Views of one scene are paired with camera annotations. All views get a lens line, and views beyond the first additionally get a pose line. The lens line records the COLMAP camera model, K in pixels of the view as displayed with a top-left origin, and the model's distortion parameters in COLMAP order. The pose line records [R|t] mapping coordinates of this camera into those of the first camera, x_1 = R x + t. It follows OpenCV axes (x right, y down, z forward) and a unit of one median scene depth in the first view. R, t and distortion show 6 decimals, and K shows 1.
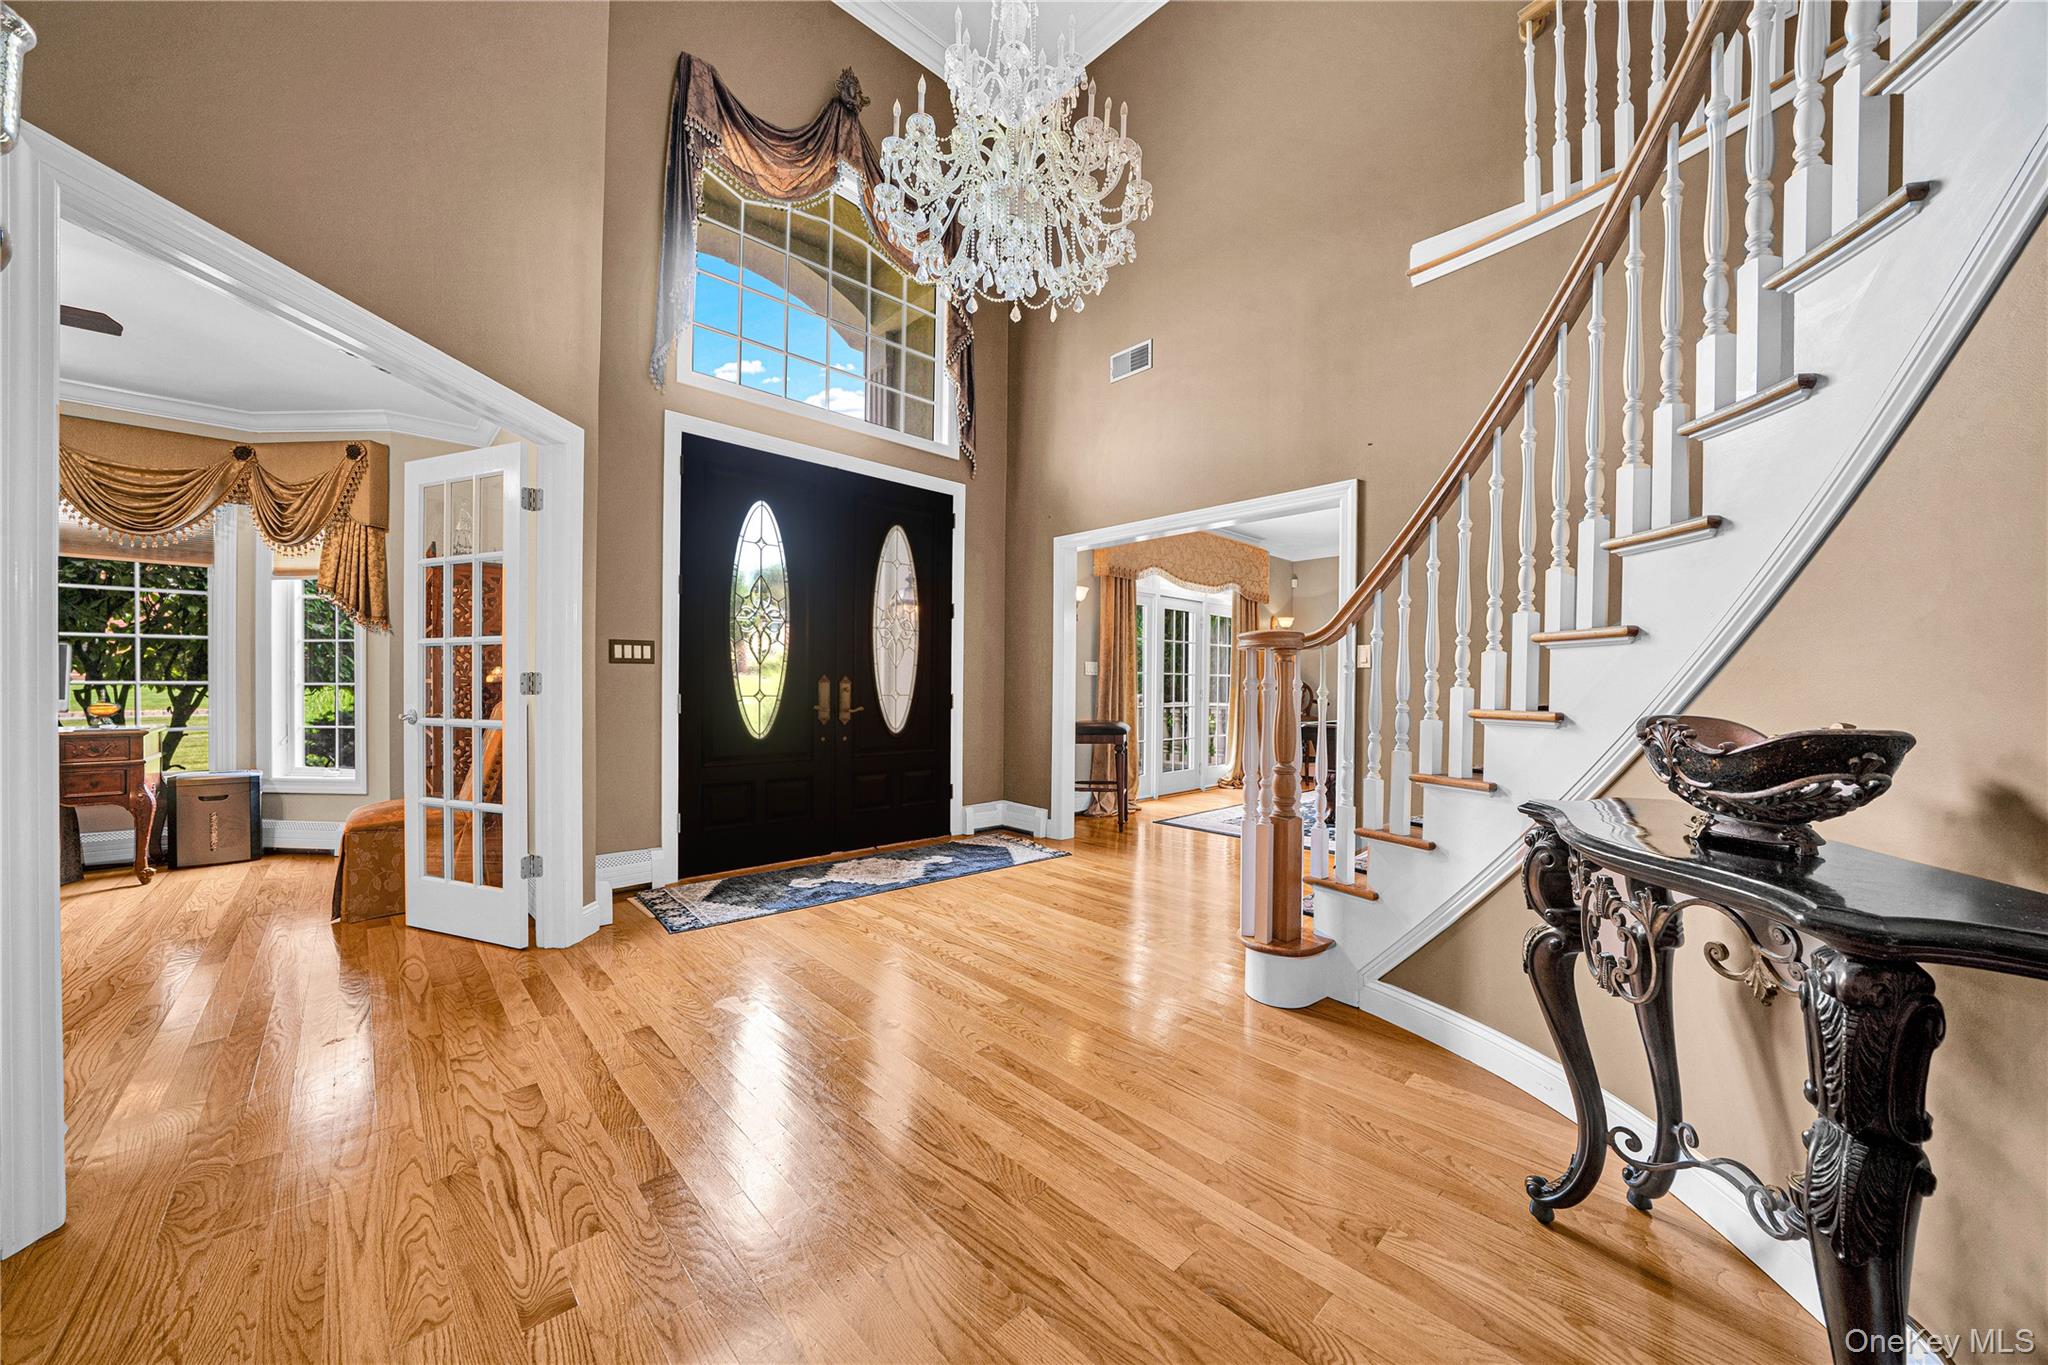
lens RADIAL K [[716.1, 0, 1018.1], [0, 716.1, 684.9], [0, 0, 1]] dist [-0.022330, 0.001902]
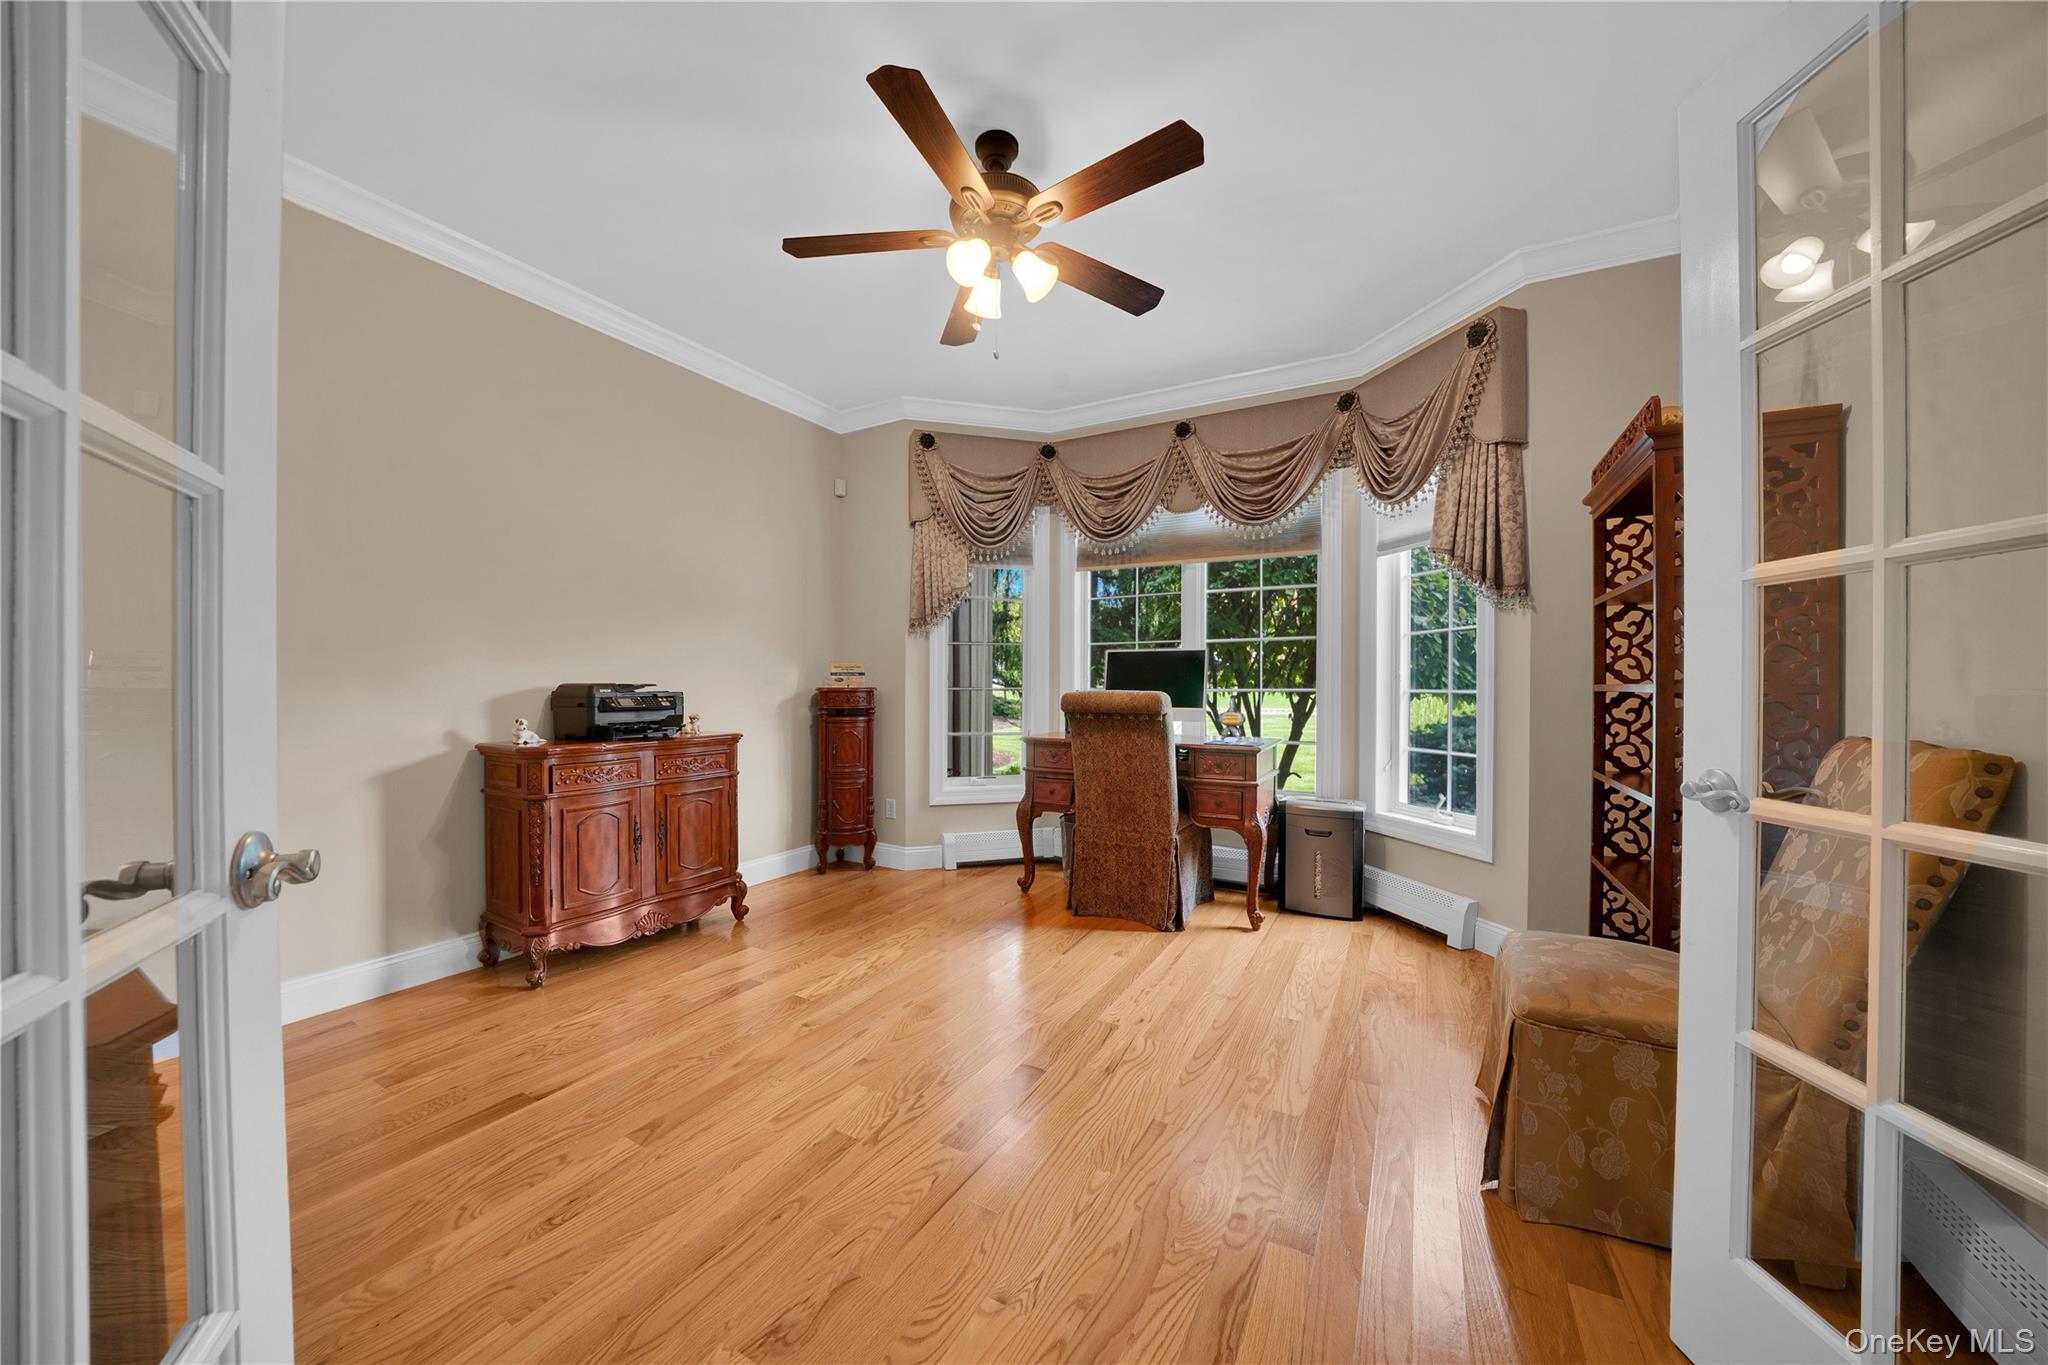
lens RADIAL K [[716.1, 0, 1018.1], [0, 716.1, 684.9], [0, 0, 1]] dist [-0.022330, 0.001902]
pose [[0.300077, -0.001321, -0.953914, -0.451192], [-0.007460, 0.999965, -0.003732, -0.003644], [0.953886, 0.008236, 0.300057, 0.401055]]
